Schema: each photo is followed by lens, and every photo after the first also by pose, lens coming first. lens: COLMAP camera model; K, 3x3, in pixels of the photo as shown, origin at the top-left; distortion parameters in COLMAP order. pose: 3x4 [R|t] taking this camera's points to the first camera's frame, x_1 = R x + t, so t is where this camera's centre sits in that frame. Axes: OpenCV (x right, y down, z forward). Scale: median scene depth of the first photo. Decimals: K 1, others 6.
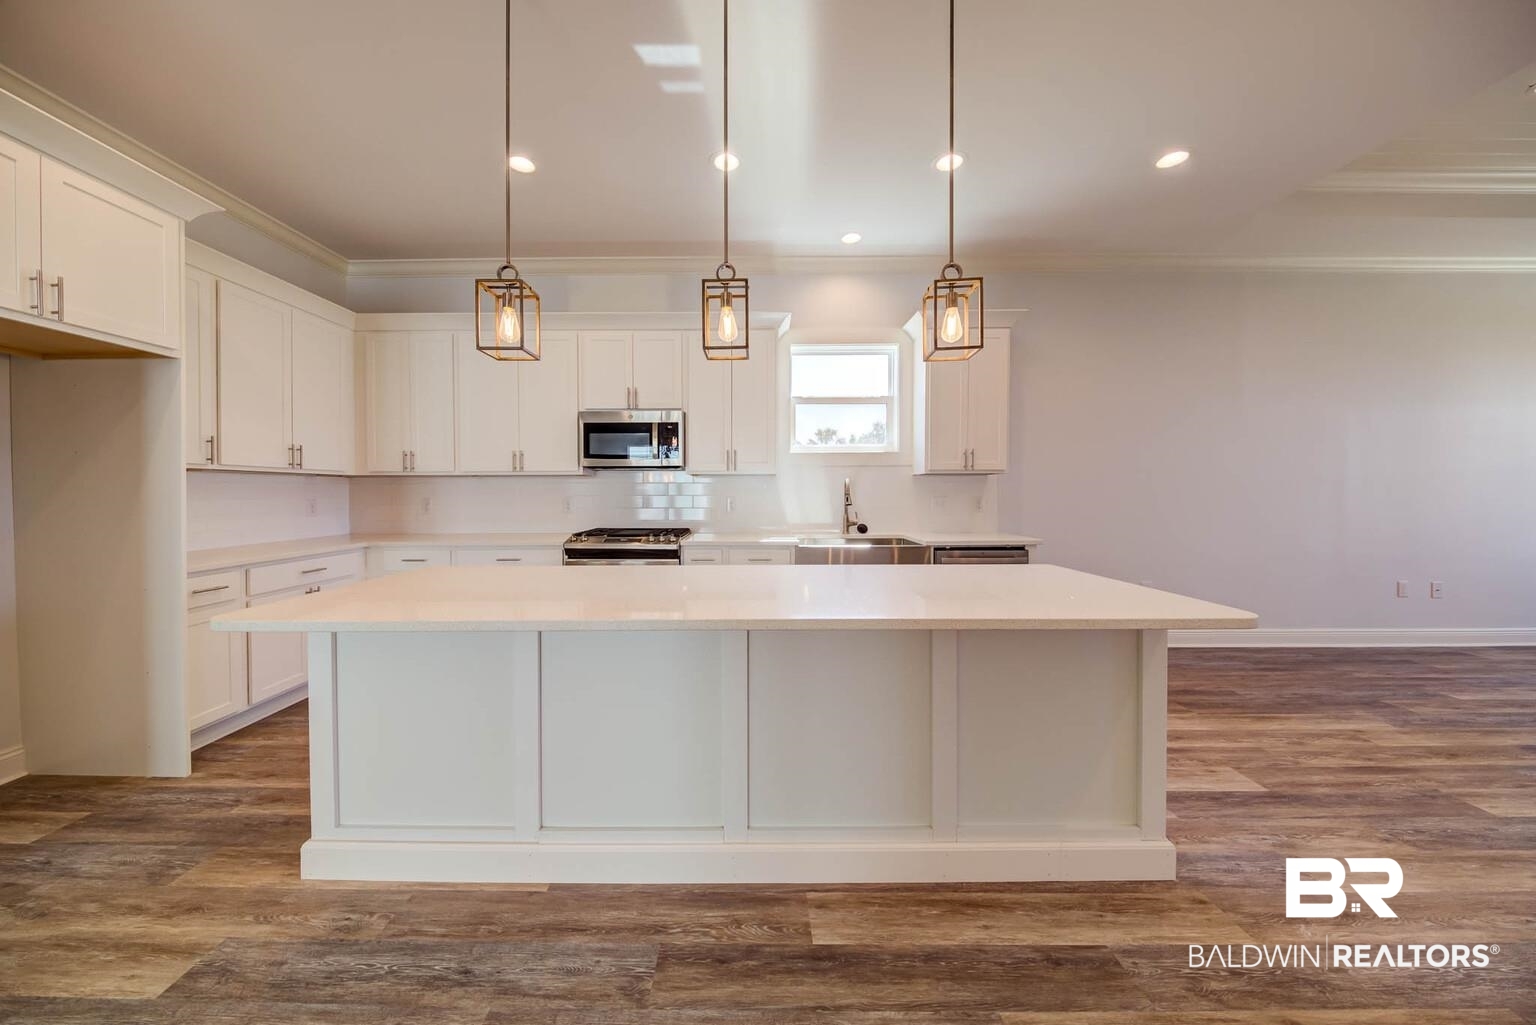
lens RADIAL K [[500.8, 0, 750.5], [0, 500.8, 497.7], [0, 0, 1]] dist [-0.000514, -0.001123]
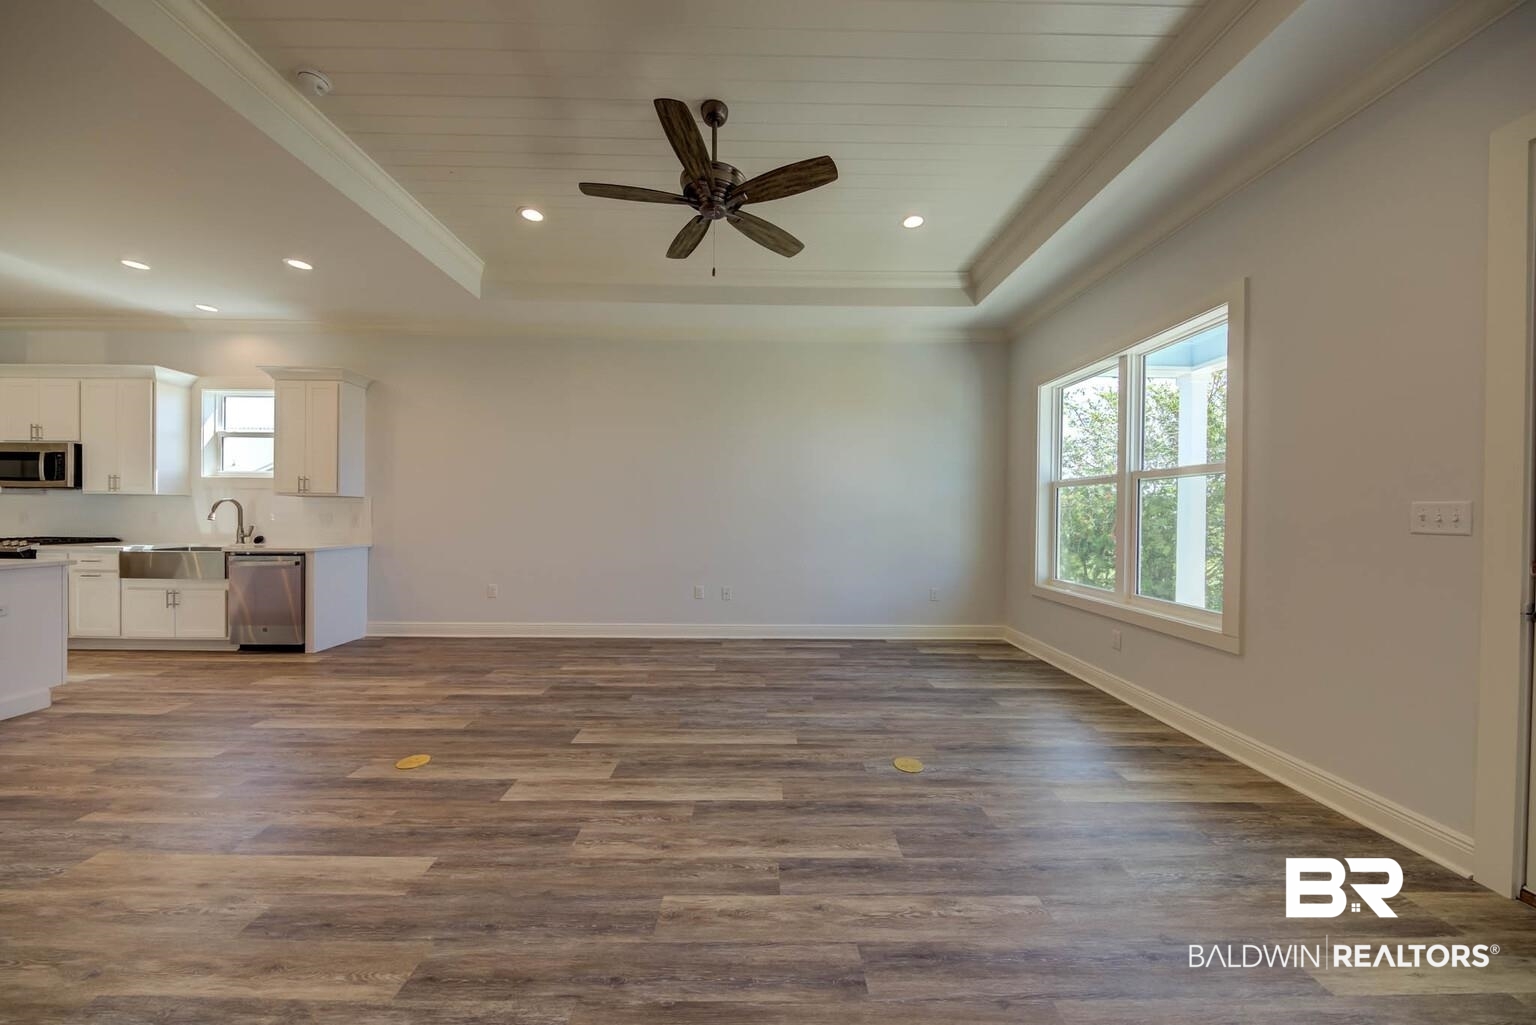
lens RADIAL K [[500.8, 0, 764.3], [0, 500.8, 518.3], [0, 0, 1]] dist [-0.000514, -0.001123]
pose [[0.999823, 0.011097, 0.015209, 2.701832], [-0.010969, 0.999904, -0.008454, 0.012275], [-0.015302, 0.008286, 0.999849, -0.466421]]
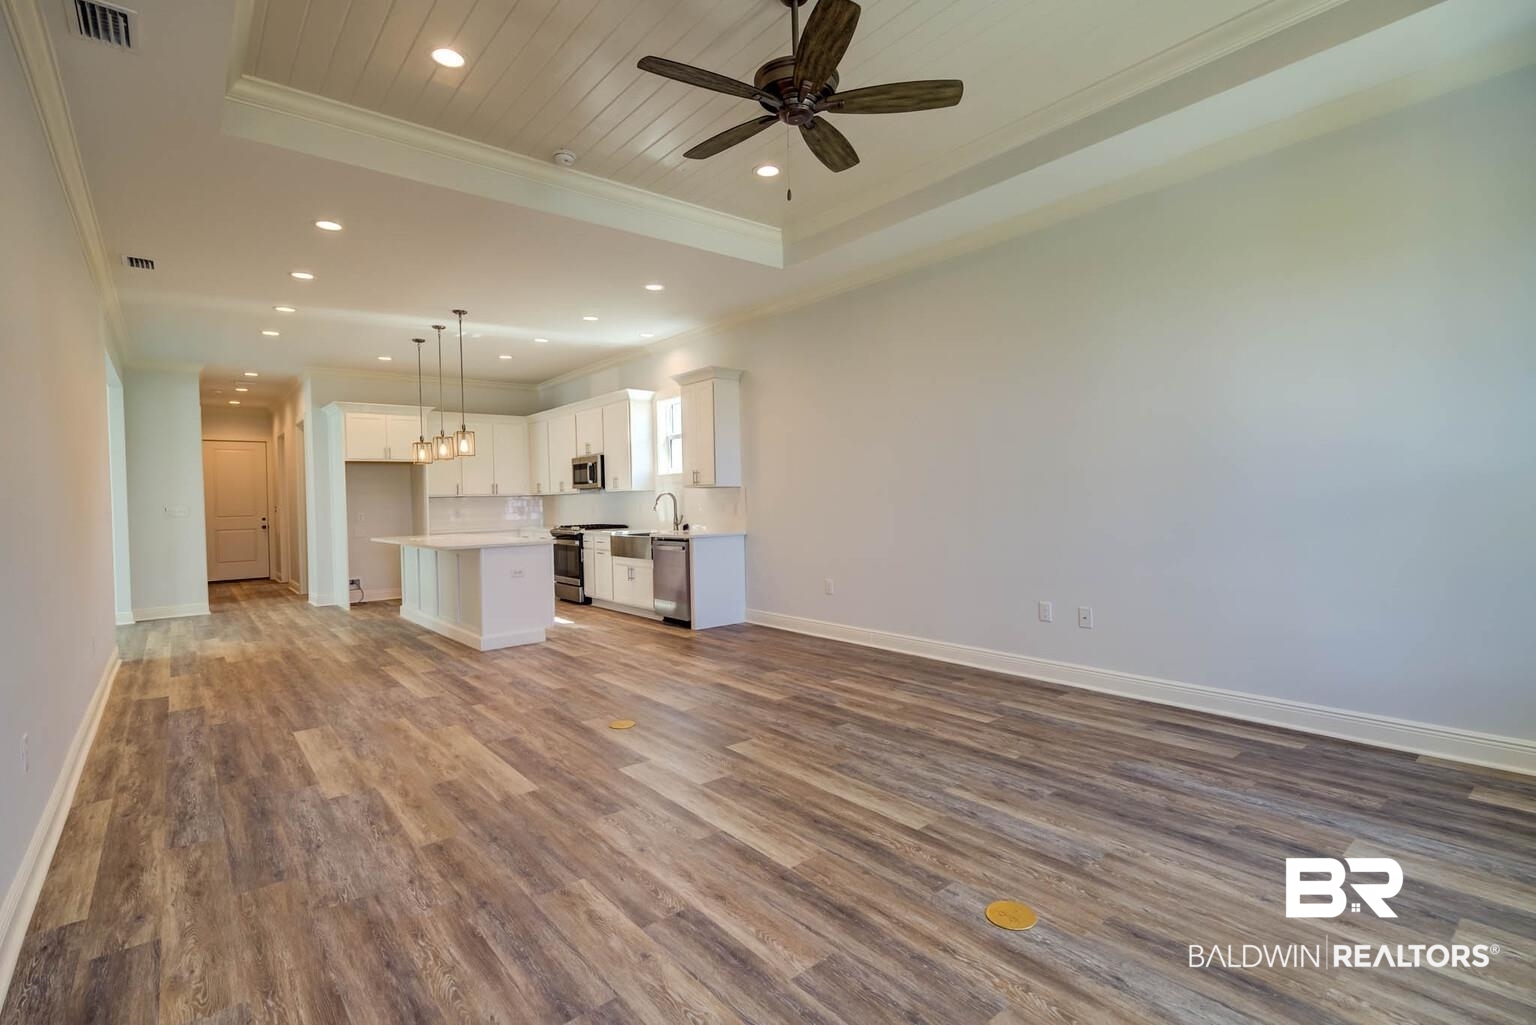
lens RADIAL K [[716.2, 0, 771.6], [0, 716.2, 508.6], [0, 0, 1]] dist [0.016249, -0.001485]
pose [[0.642073, -0.002077, -0.766641, 3.581989], [0.008853, 0.999950, 0.004705, 0.004727], [0.766593, -0.009808, 0.642059, -0.196208]]
